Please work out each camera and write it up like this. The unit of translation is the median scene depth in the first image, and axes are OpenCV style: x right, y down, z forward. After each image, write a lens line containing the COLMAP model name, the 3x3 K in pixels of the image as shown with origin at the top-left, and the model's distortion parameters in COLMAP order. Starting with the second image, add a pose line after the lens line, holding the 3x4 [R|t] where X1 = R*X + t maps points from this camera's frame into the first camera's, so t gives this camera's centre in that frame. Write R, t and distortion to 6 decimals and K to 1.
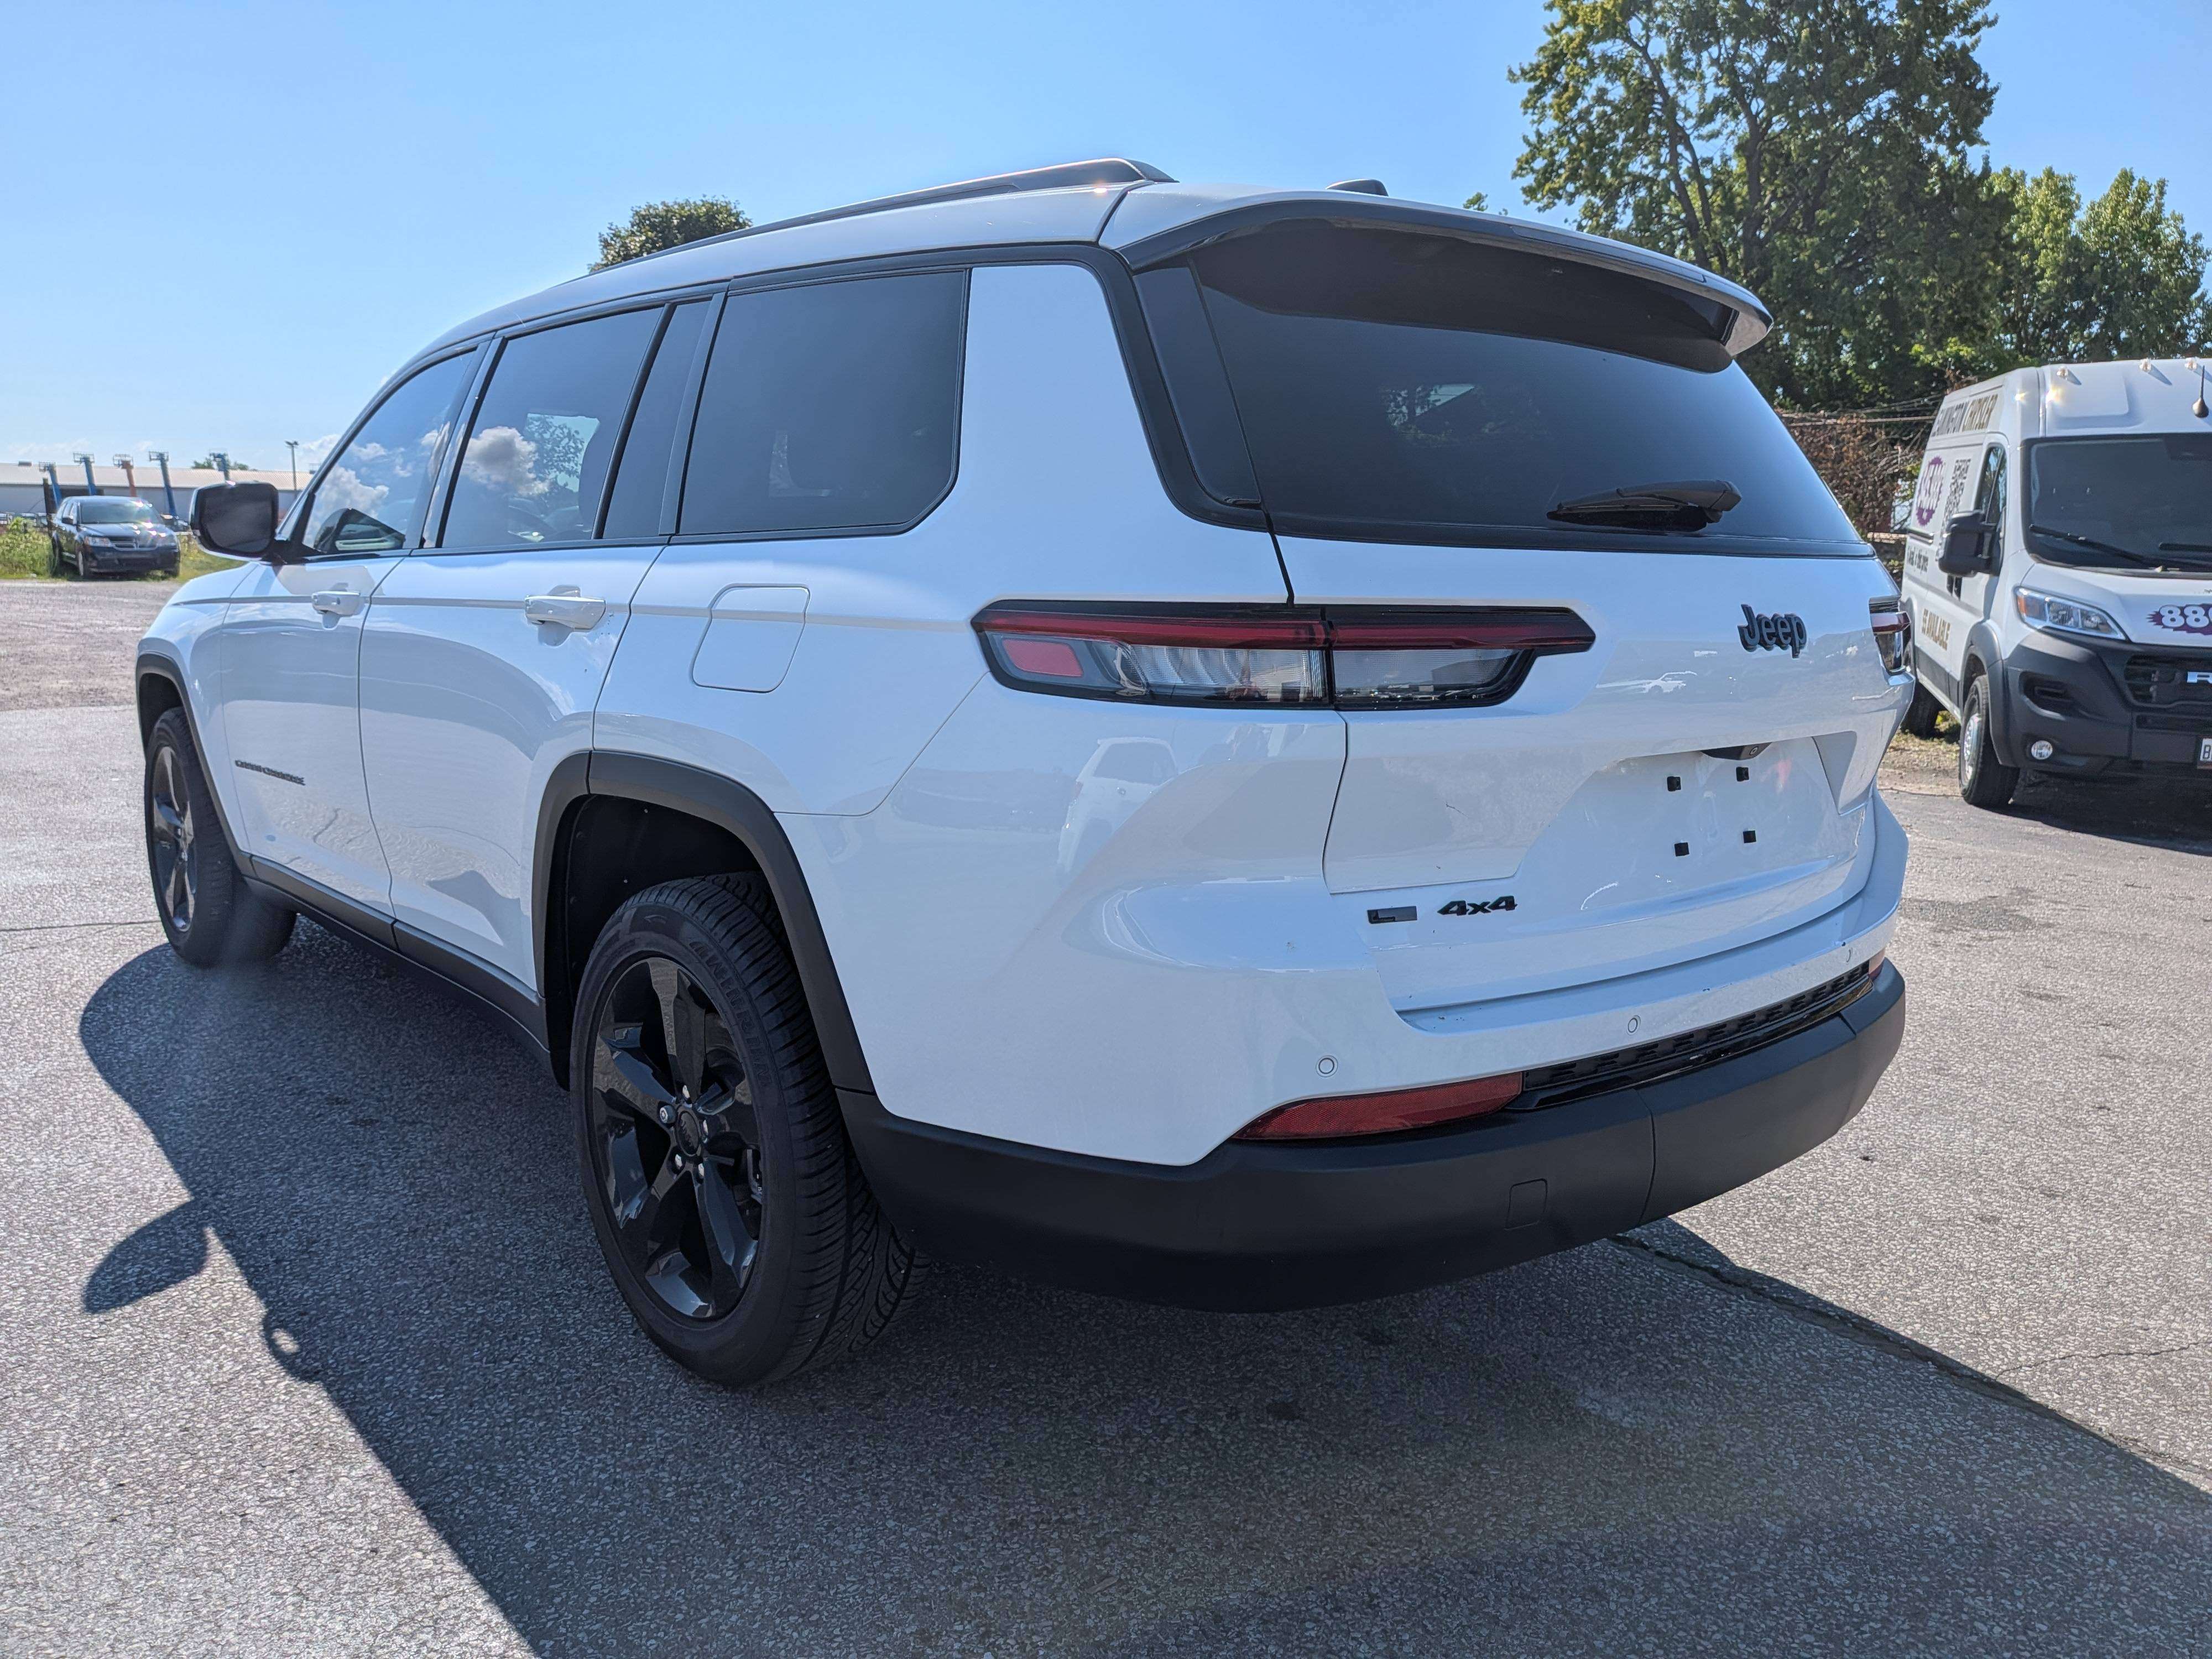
lens RADIAL K [[1635.3, 0, 1082.7], [0, 1635.3, 836.0], [0, 0, 1]] dist [0.001746, -0.010595]
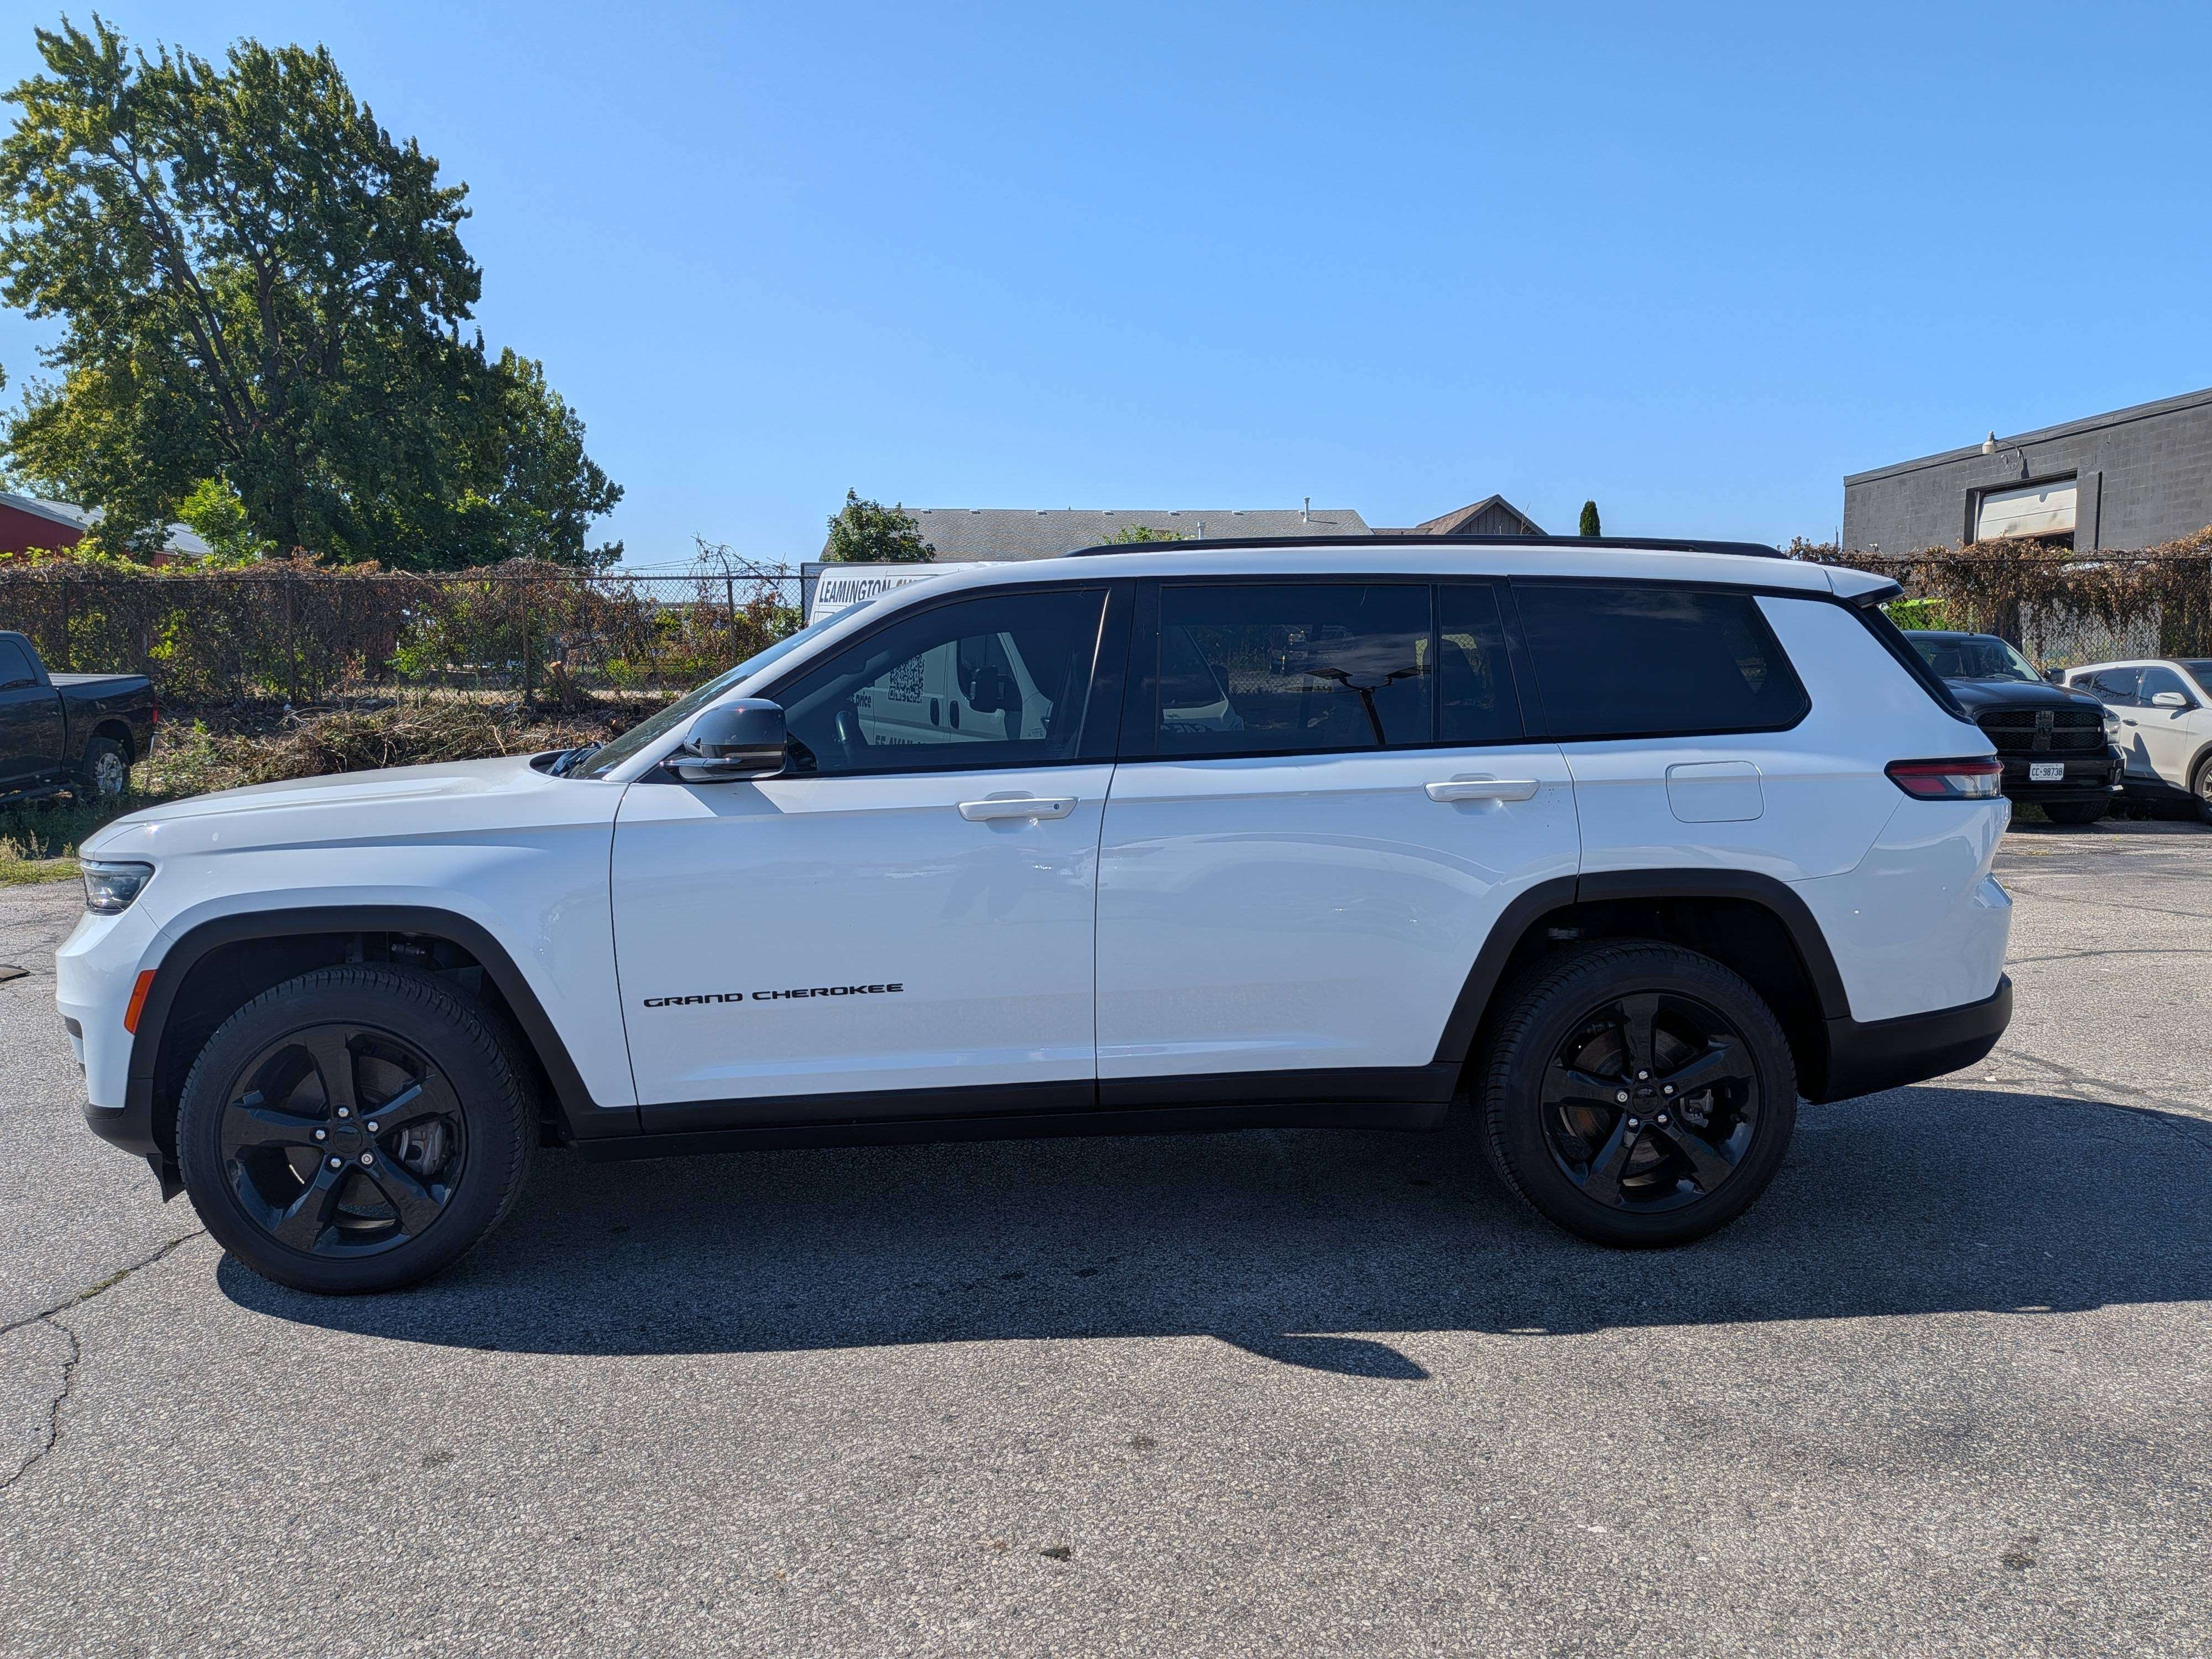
lens RADIAL K [[1635.3, 0, 1082.7], [0, 1635.3, 836.0], [0, 0, 1]] dist [0.001746, -0.010595]
pose [[0.605551, -0.098833, 0.789646, -0.117444], [0.157023, 0.987590, 0.003193, -0.010897], [-0.780162, 0.122059, 0.613555, 0.026306]]
